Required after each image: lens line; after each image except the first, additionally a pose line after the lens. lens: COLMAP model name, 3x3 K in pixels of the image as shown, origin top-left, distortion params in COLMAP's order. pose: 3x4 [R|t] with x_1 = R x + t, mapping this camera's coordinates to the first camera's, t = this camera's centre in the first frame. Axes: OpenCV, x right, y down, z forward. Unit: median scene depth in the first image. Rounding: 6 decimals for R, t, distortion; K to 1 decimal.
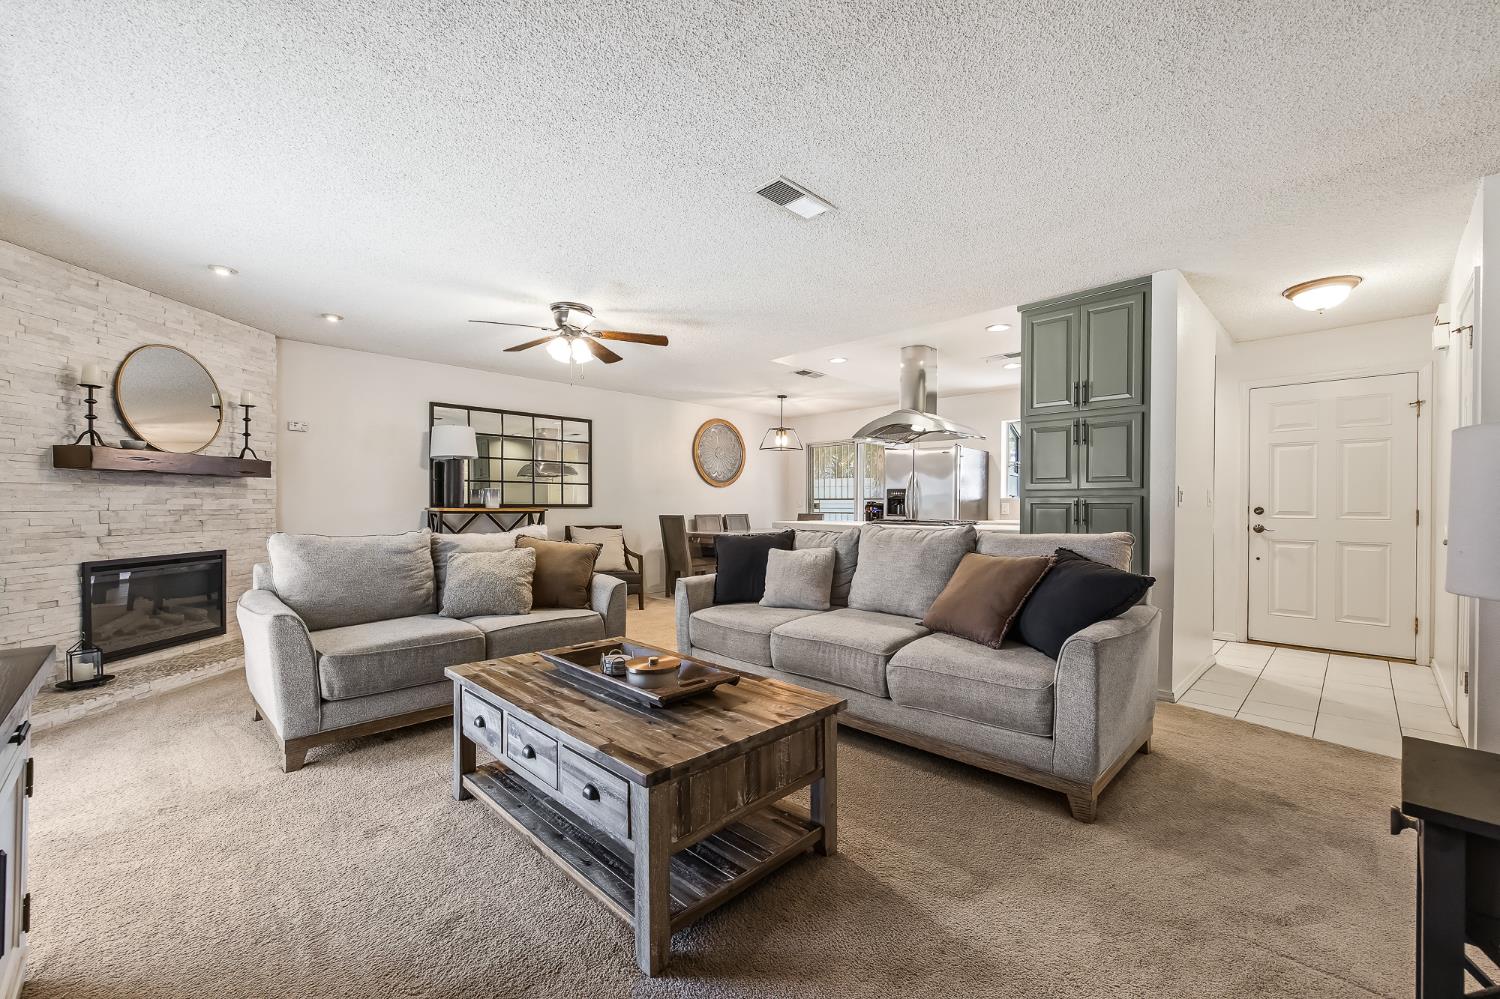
lens RADIAL K [[609.5, 0, 750.0], [0, 609.5, 499.5], [0, 0, 1]] dist [-0.002748, -0.000308]
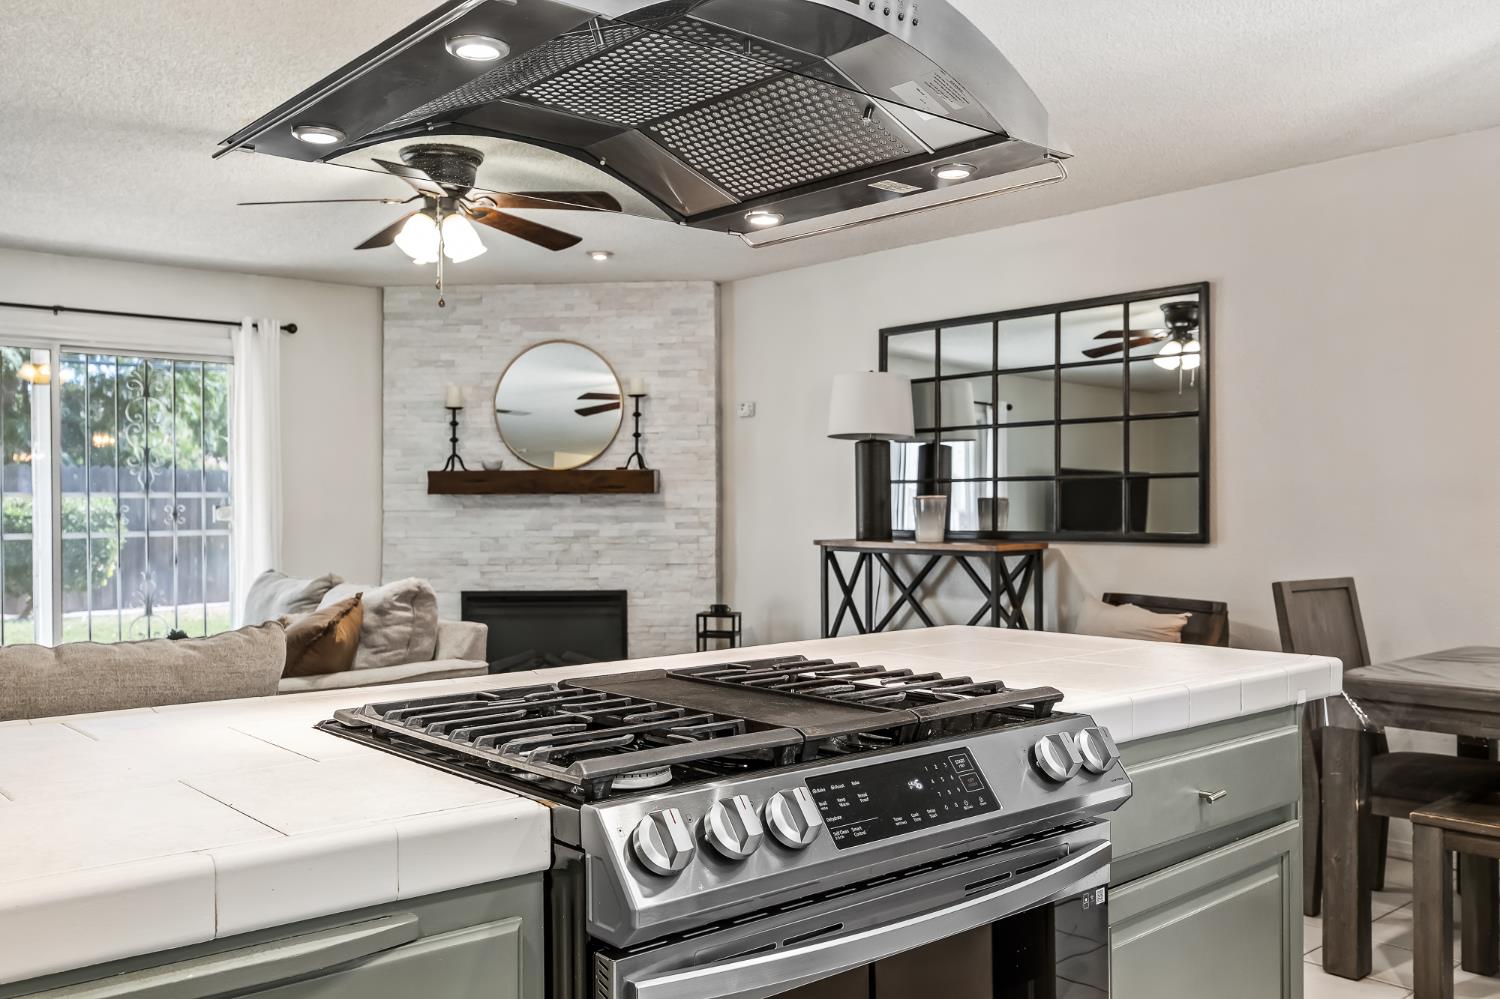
lens RADIAL K [[1272.3, 0, 750.0], [0, 1272.3, 499.5], [0, 0, 1]] dist [0.003437, -0.004552]
pose [[-0.055266, -0.007982, -0.998440, 0.768015], [0.013662, 0.999868, -0.008749, -0.015223], [0.998378, -0.014125, -0.055149, 1.350183]]
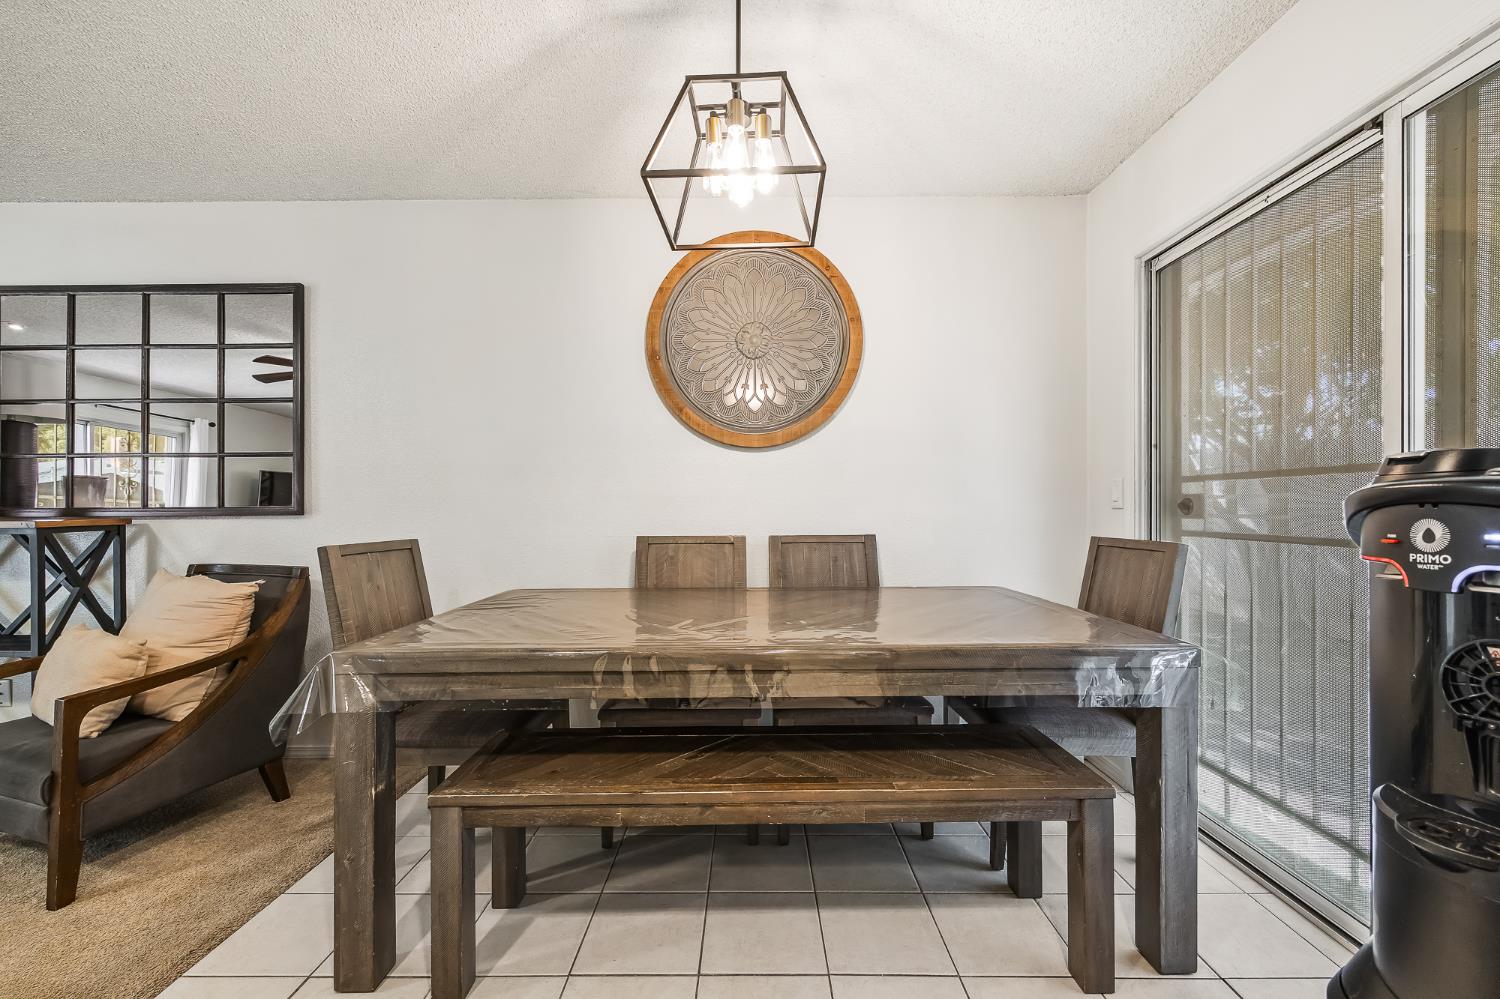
lens RADIAL K [[609.5, 0, 750.0], [0, 609.5, 499.5], [0, 0, 1]] dist [-0.002748, -0.000308]
pose [[0.715750, -0.012200, -0.698250, 0.342314], [0.013933, 0.999898, -0.003188, 0.014149], [0.698217, -0.007446, 0.715847, 1.586199]]
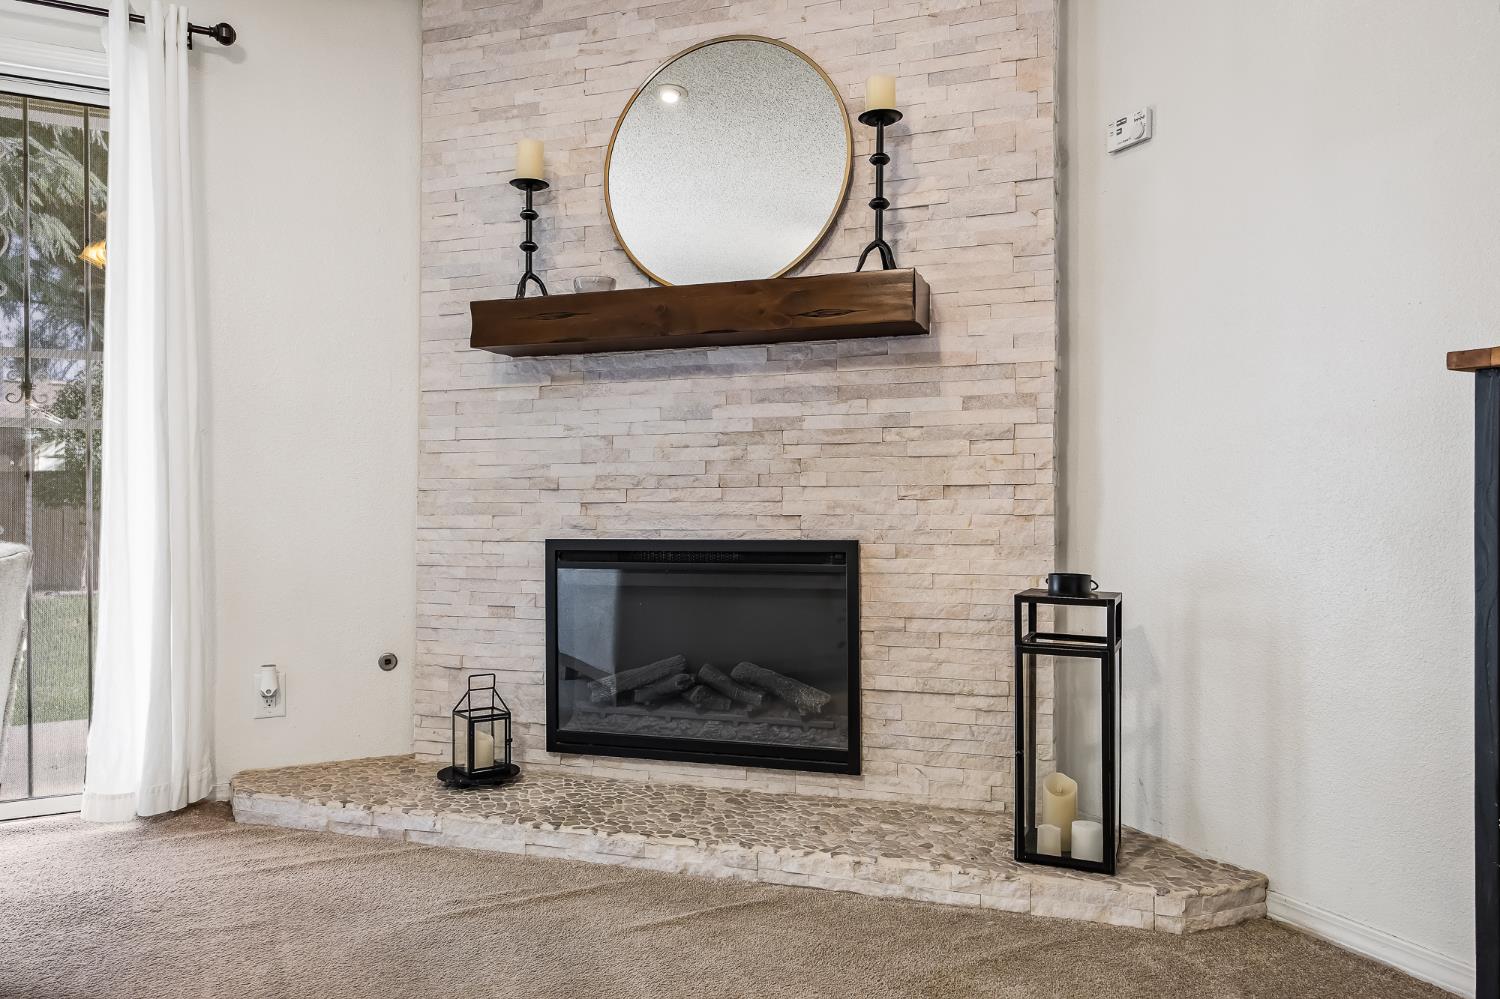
lens RADIAL K [[1044.7, 0, 750.0], [0, 1044.7, 499.5], [0, 0, 1]] dist [0.022194, -0.001095]
pose [[-0.307657, -0.007550, -0.951467, -0.279300], [0.008485, 0.999907, -0.010678, 0.070094], [0.951459, -0.011358, -0.307564, 1.227765]]
